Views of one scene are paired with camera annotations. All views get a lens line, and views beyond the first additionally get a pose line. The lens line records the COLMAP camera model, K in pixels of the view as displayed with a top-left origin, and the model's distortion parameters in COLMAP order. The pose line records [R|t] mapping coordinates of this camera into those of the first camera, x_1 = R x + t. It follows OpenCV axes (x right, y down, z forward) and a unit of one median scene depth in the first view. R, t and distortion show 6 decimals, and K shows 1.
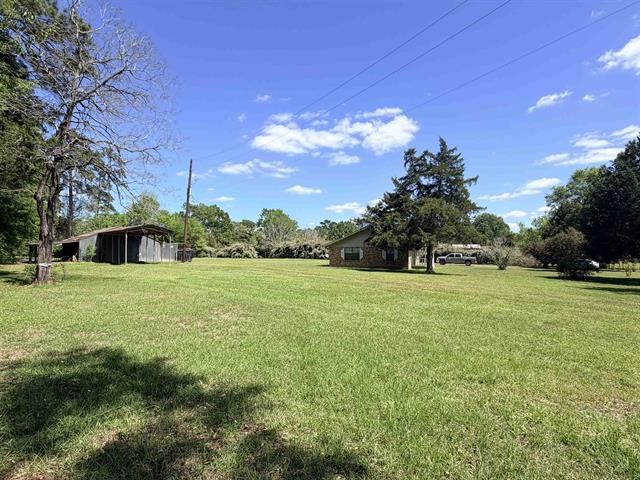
lens RADIAL K [[360.4, 0, 319.3], [0, 360.4, 241.5], [0, 0, 1]] dist [-0.013499, 0.002976]
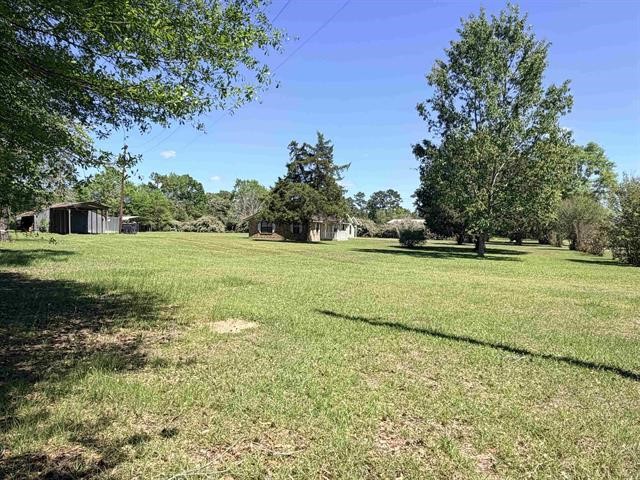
lens RADIAL K [[447.7, 0, 318.4], [0, 447.7, 240.5], [0, 0, 1]] dist [-0.001643, 0.003755]
pose [[0.998730, 0.008245, -0.049711, 0.165203], [-0.005348, 0.998296, 0.058116, -0.003937], [0.050106, -0.057776, 0.997071, -0.210154]]
